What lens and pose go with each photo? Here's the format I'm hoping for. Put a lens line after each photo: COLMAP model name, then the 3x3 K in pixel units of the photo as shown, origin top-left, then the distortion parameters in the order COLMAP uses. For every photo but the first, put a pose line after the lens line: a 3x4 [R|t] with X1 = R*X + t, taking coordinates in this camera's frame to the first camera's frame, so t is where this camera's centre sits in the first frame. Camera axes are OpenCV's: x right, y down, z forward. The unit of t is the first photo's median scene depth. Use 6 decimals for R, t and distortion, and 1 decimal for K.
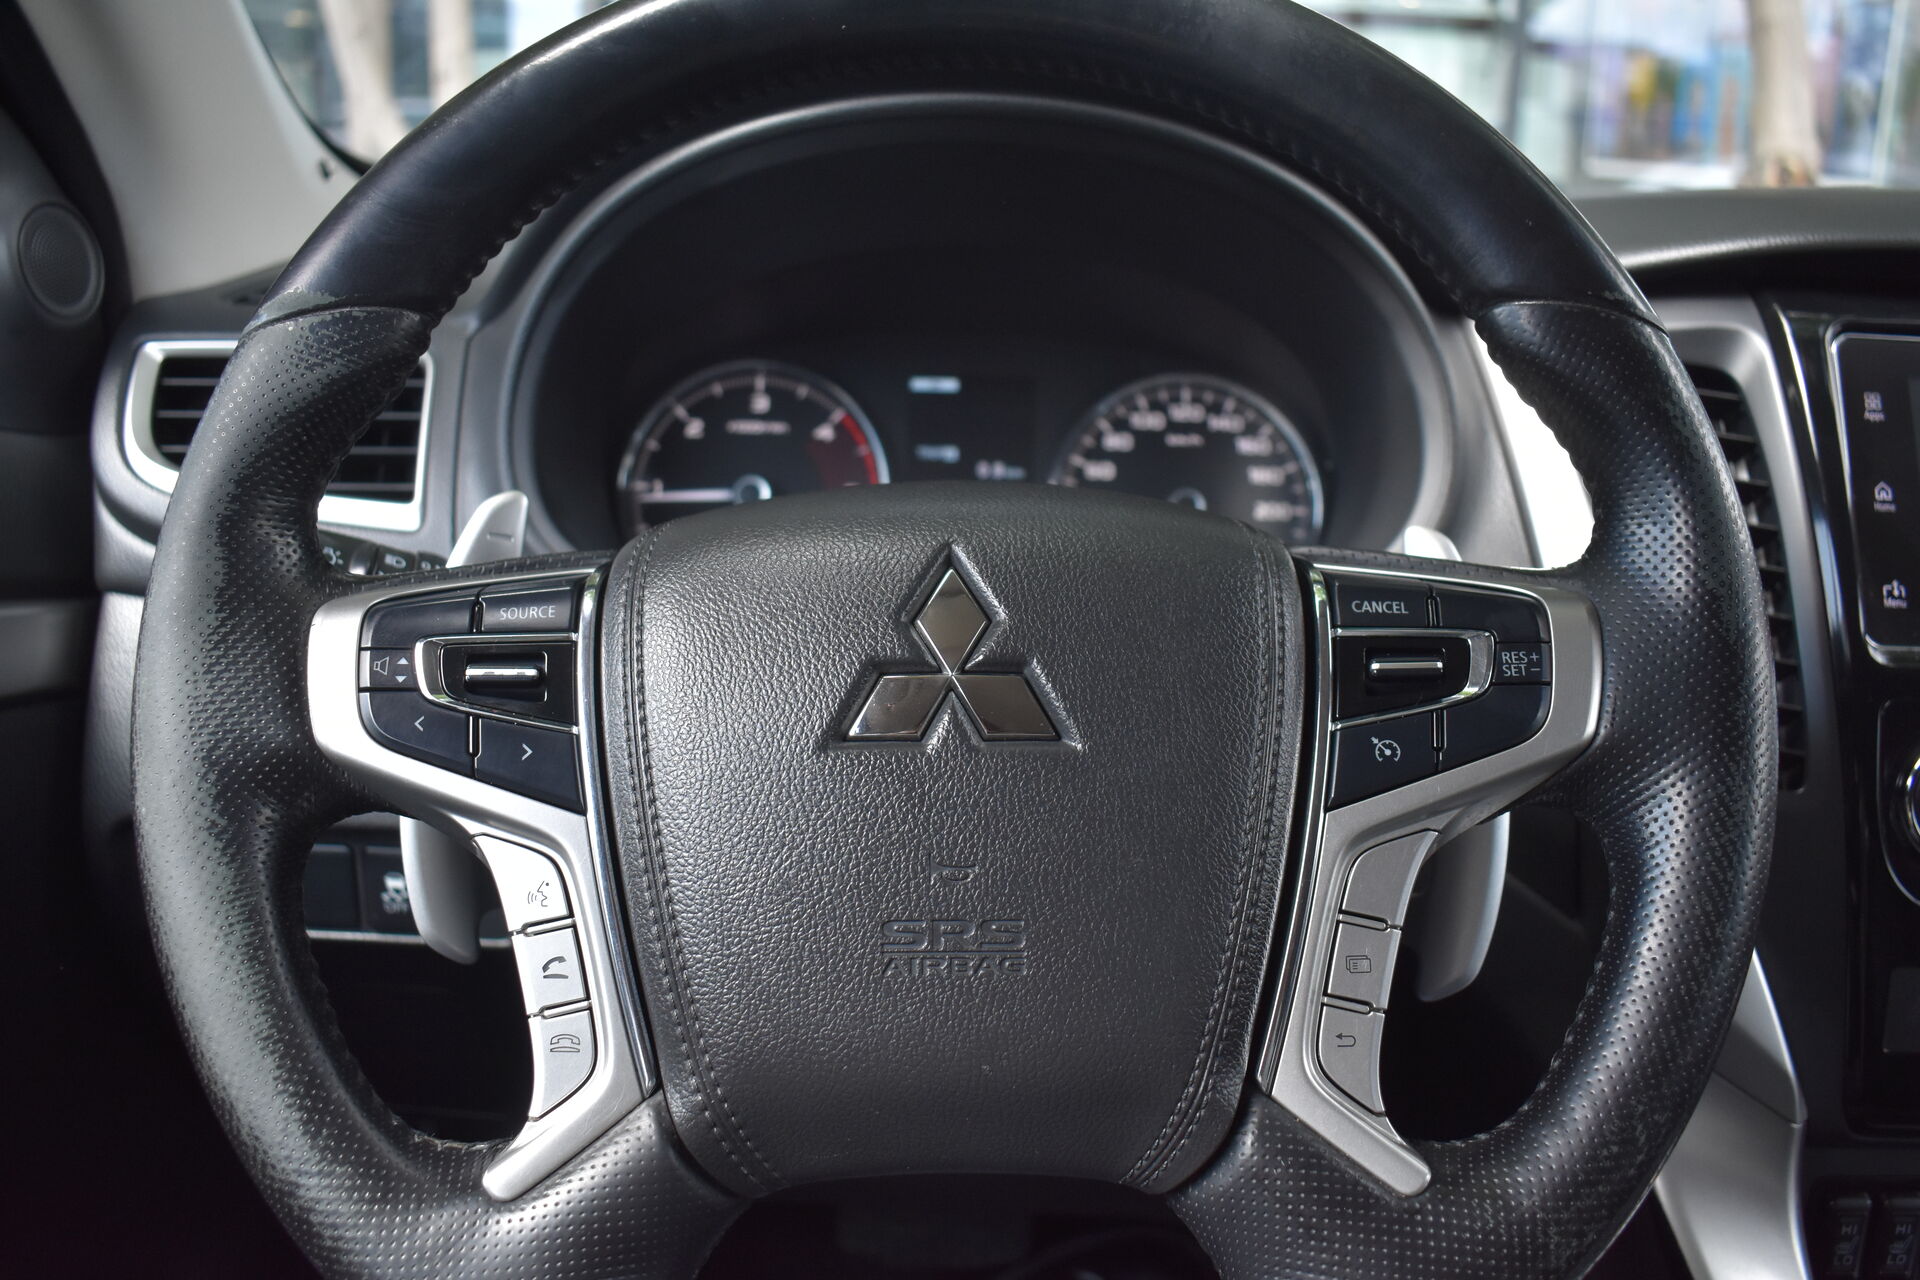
lens RADIAL K [[1665.4, 0, 960.0], [0, 1665.4, 640.0], [0, 0, 1]] dist [-0.095452, -0.000258]
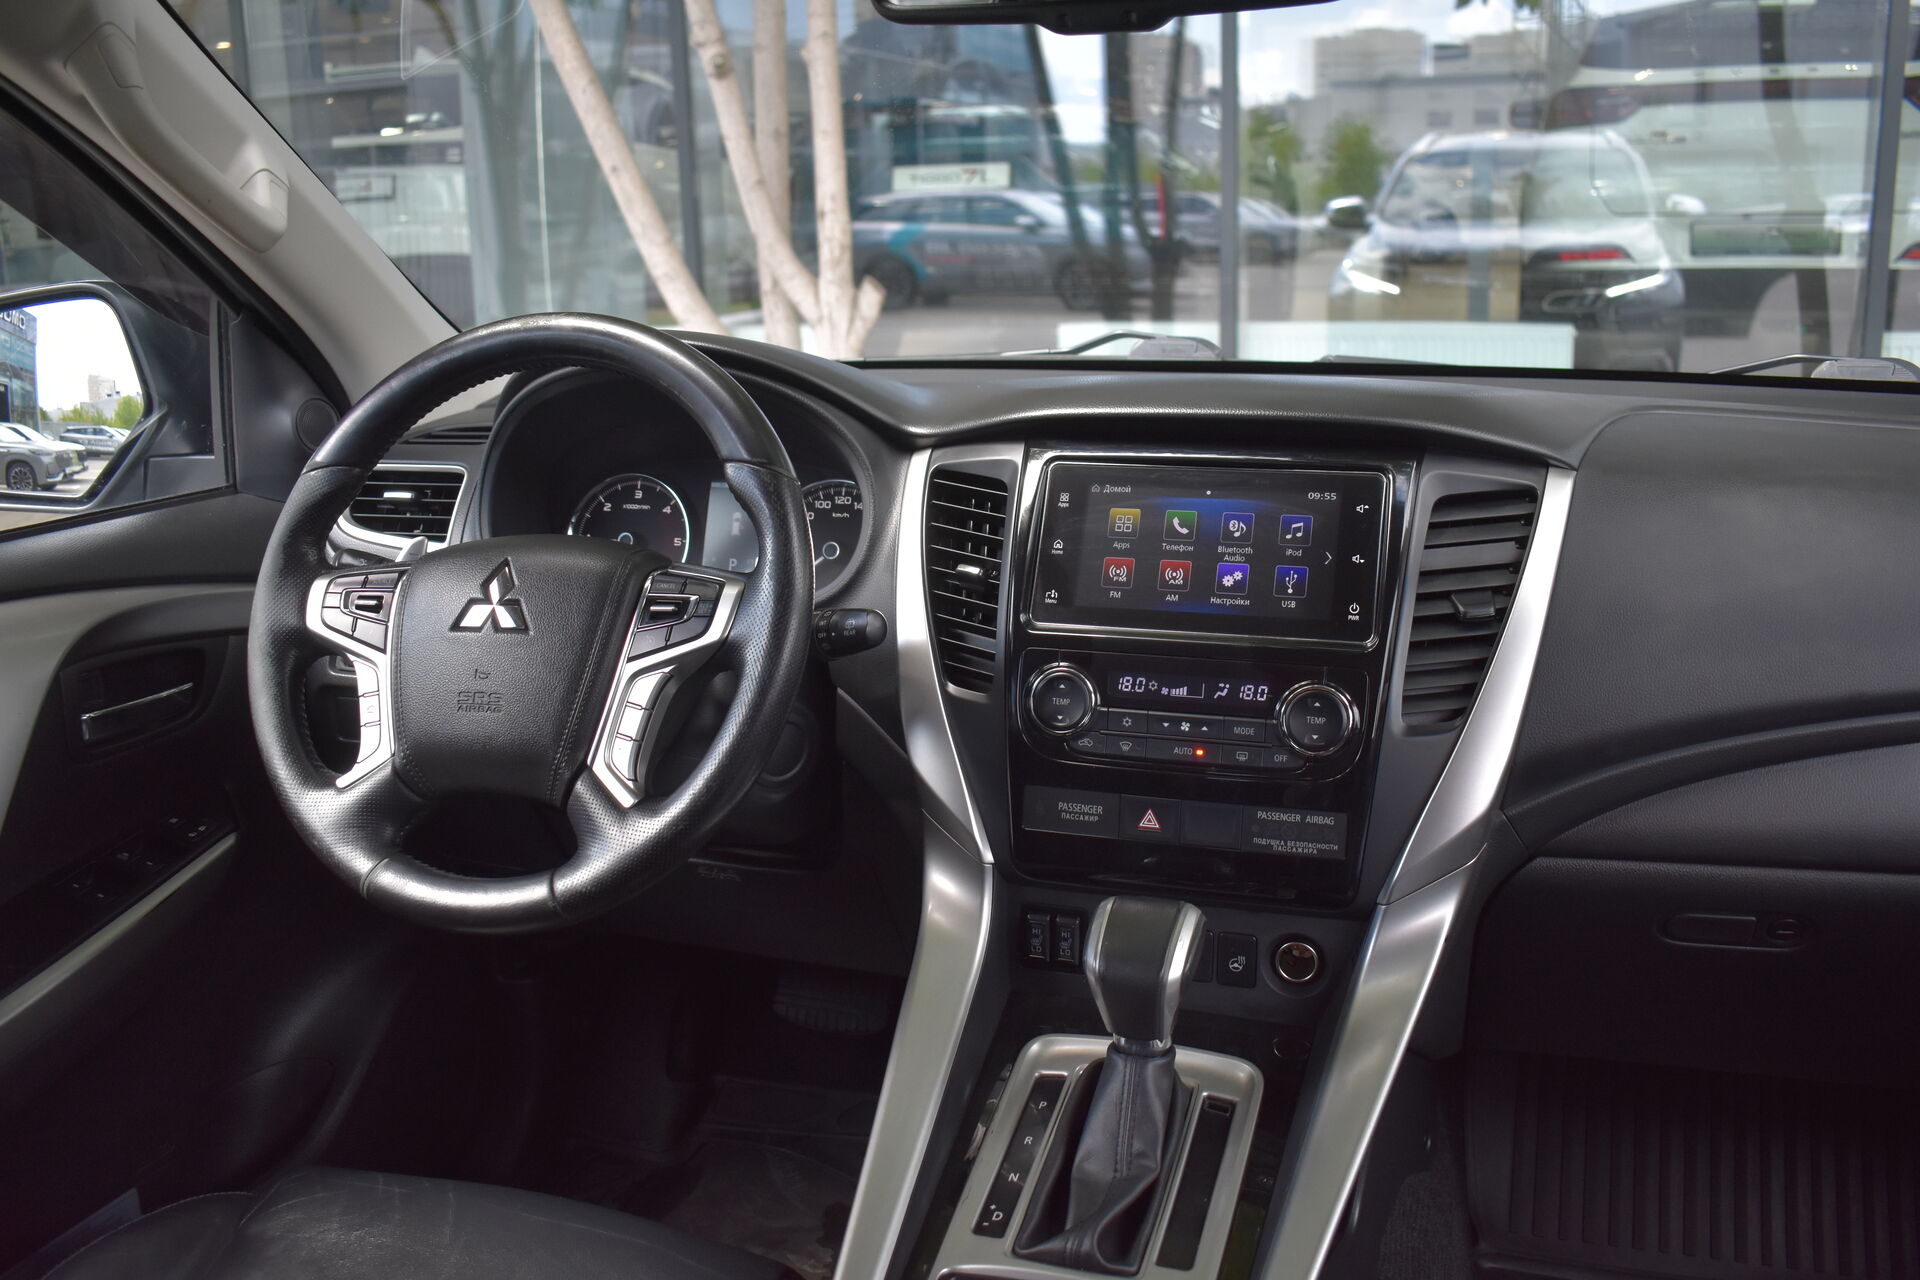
lens RADIAL K [[1665.4, 0, 960.0], [0, 1665.4, 640.0], [0, 0, 1]] dist [-0.095452, -0.000258]
pose [[0.952389, 0.032752, -0.303122, 0.926832], [-0.043901, 0.998584, -0.030036, 0.075896], [0.301709, 0.041913, 0.952478, -0.802088]]
